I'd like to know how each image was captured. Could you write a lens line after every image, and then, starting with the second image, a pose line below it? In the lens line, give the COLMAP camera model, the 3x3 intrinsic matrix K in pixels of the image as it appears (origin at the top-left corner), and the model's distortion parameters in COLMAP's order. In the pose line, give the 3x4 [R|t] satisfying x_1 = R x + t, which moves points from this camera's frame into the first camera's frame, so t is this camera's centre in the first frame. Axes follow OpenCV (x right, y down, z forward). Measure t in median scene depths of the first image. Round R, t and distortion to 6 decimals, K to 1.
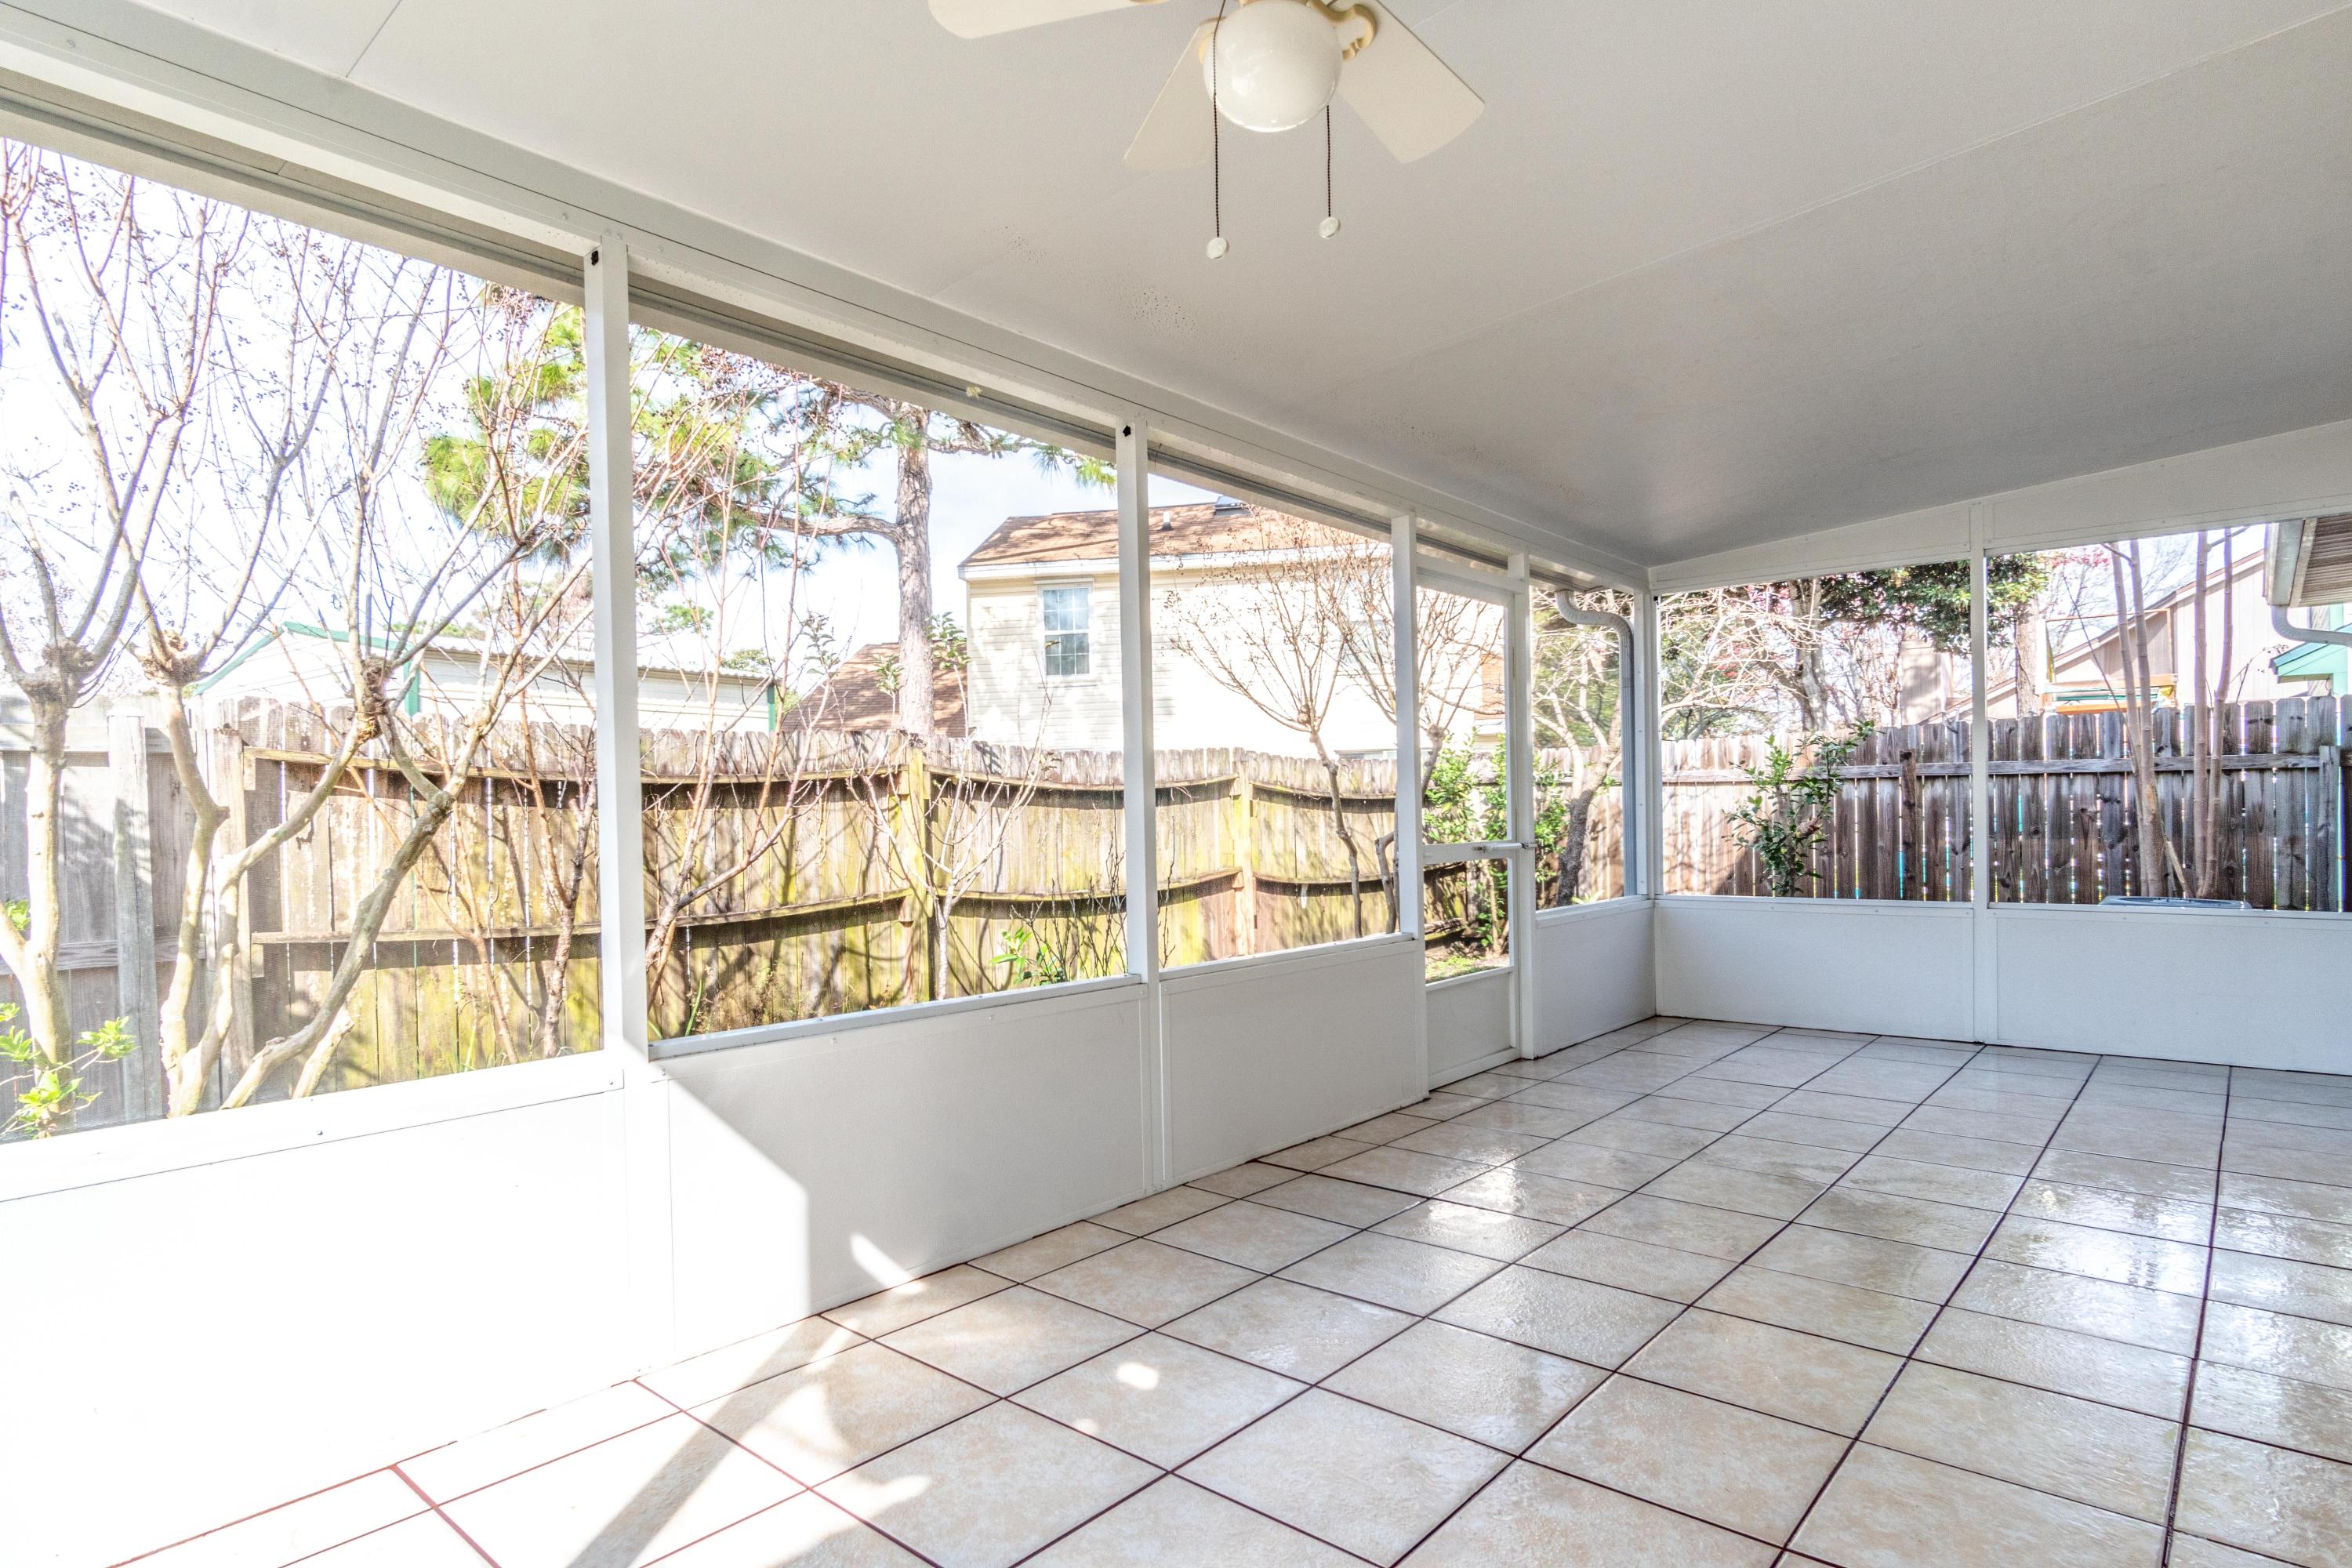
lens RADIAL K [[1244.2, 0, 1176.0], [0, 1244.2, 790.7], [0, 0, 1]] dist [0.002292, 0.004216]
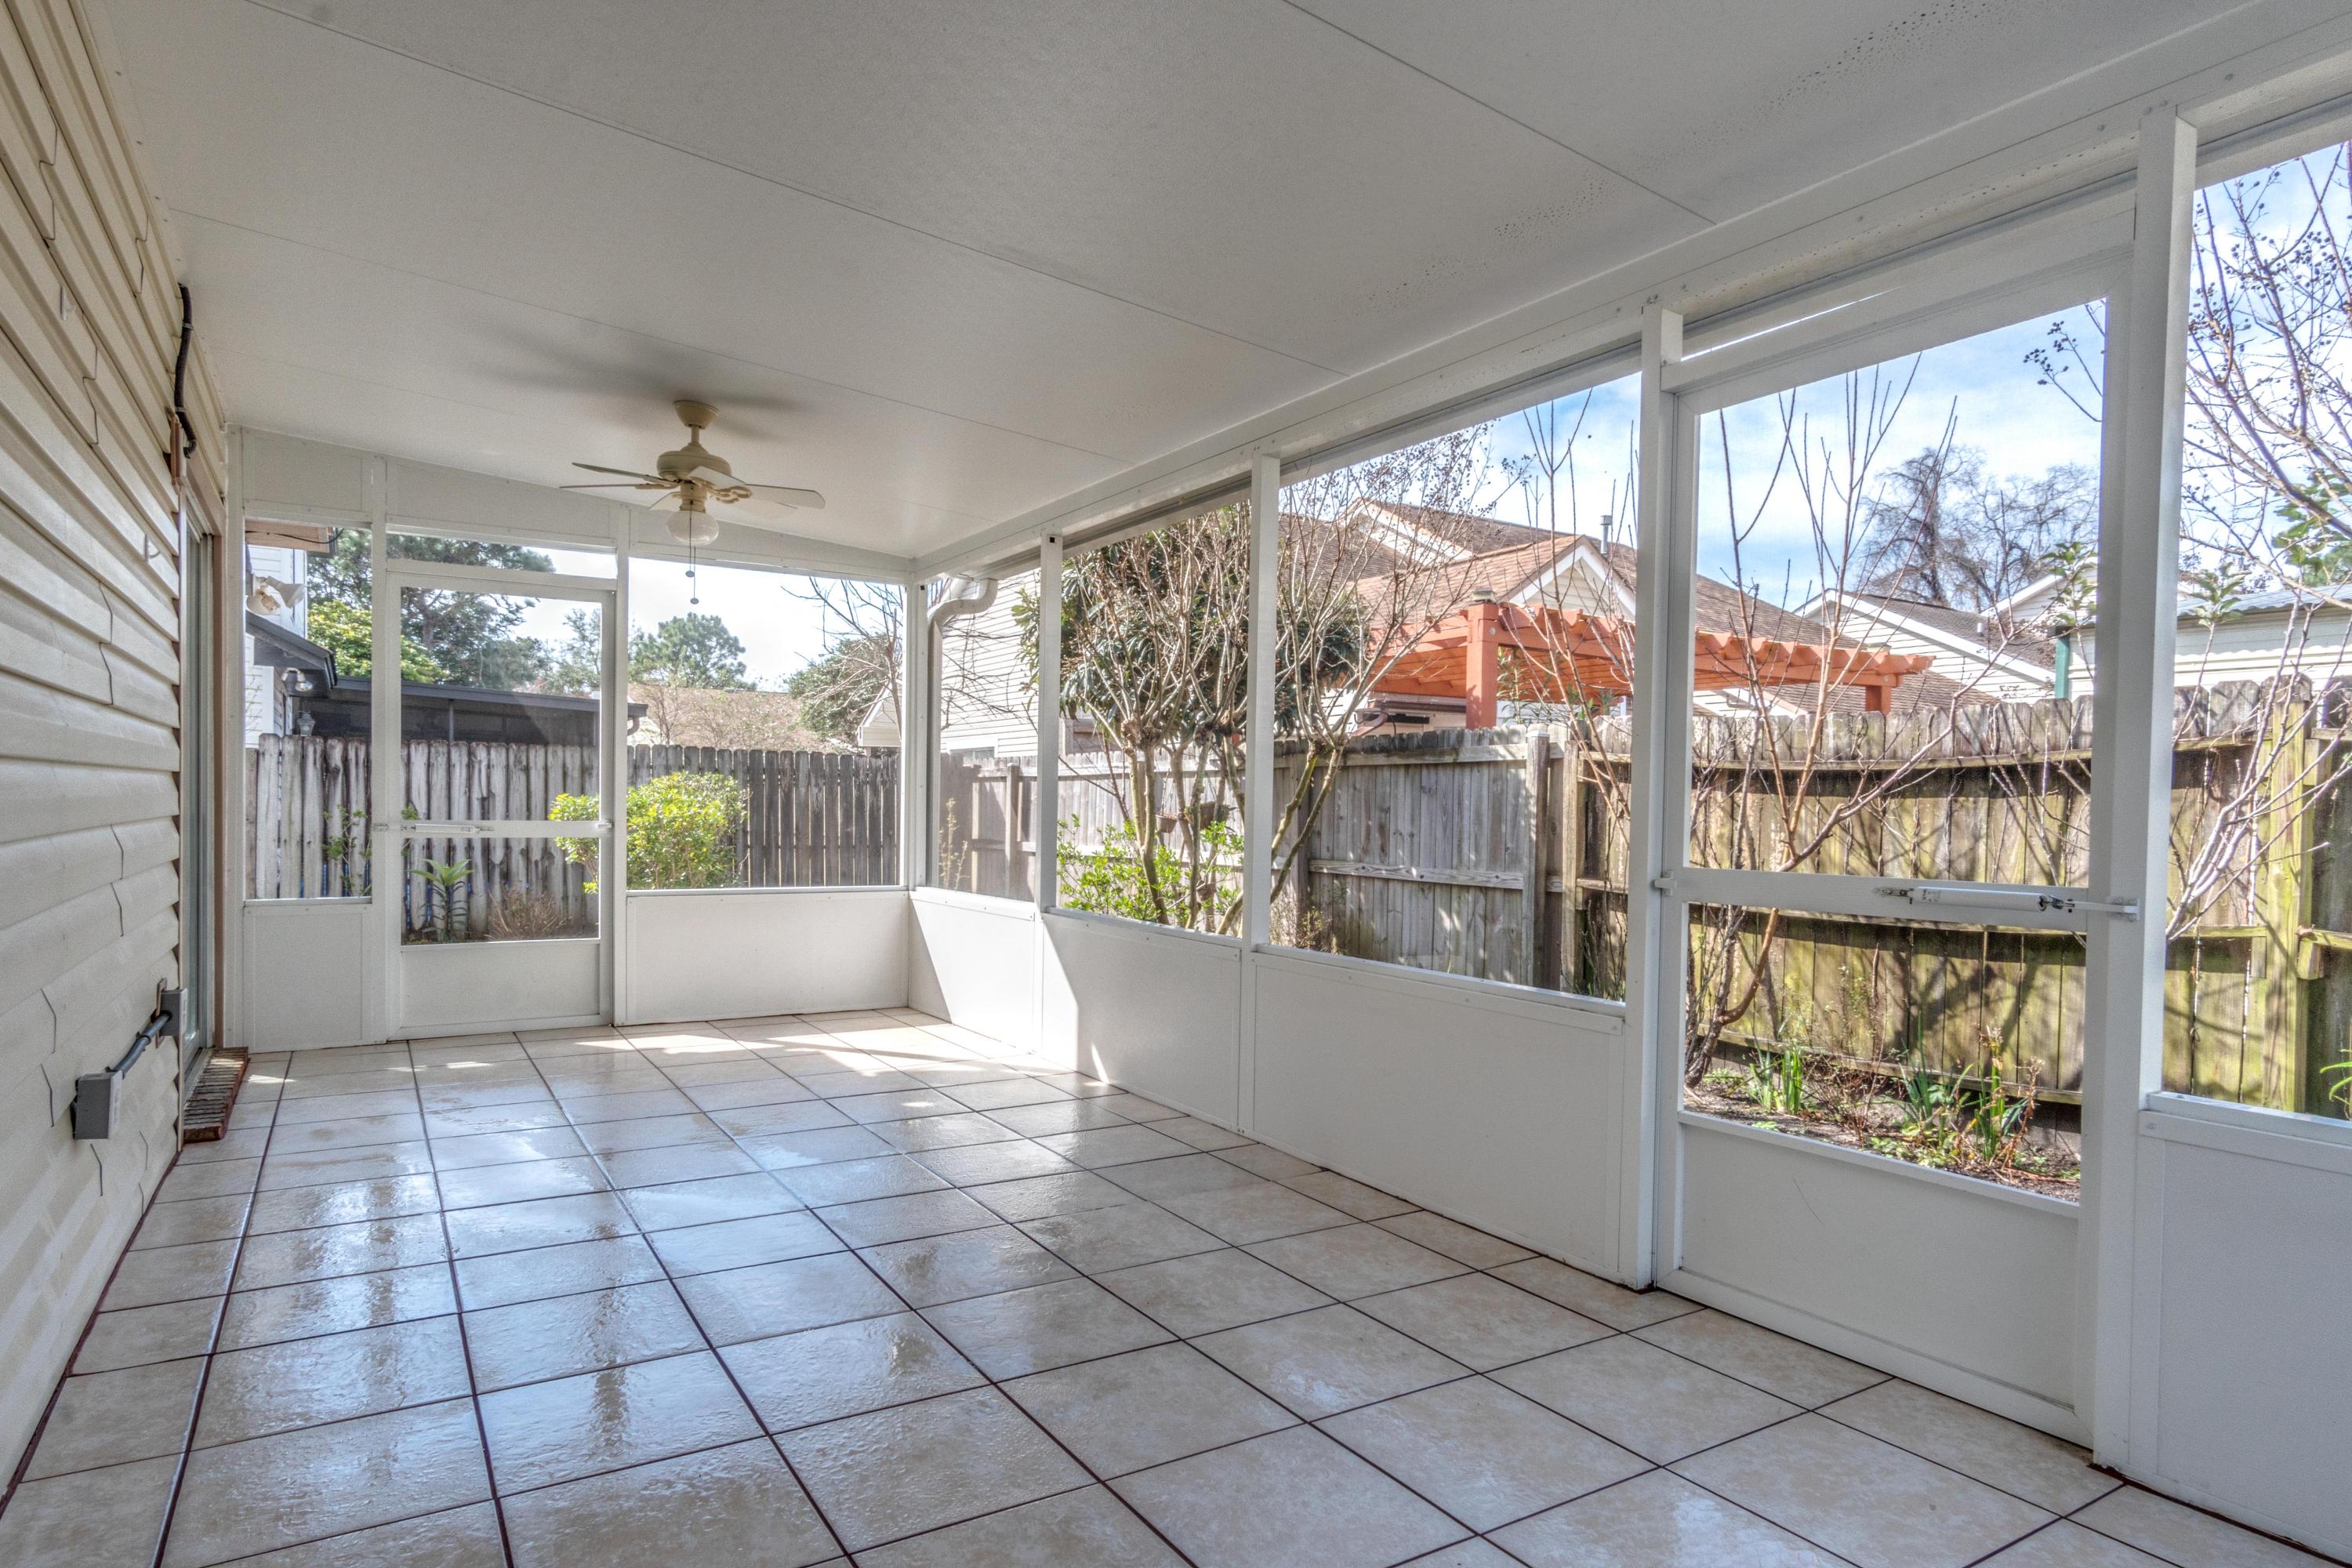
lens RADIAL K [[1329.5, 0, 1176.1], [0, 1329.5, 800.3], [0, 0, 1]] dist [-0.000972, 0.000133]
pose [[-0.295697, 0.000881, -0.955281, 0.662140], [0.002273, 0.999997, 0.000219, 0.014768], [0.955279, -0.002107, -0.295699, 0.757446]]
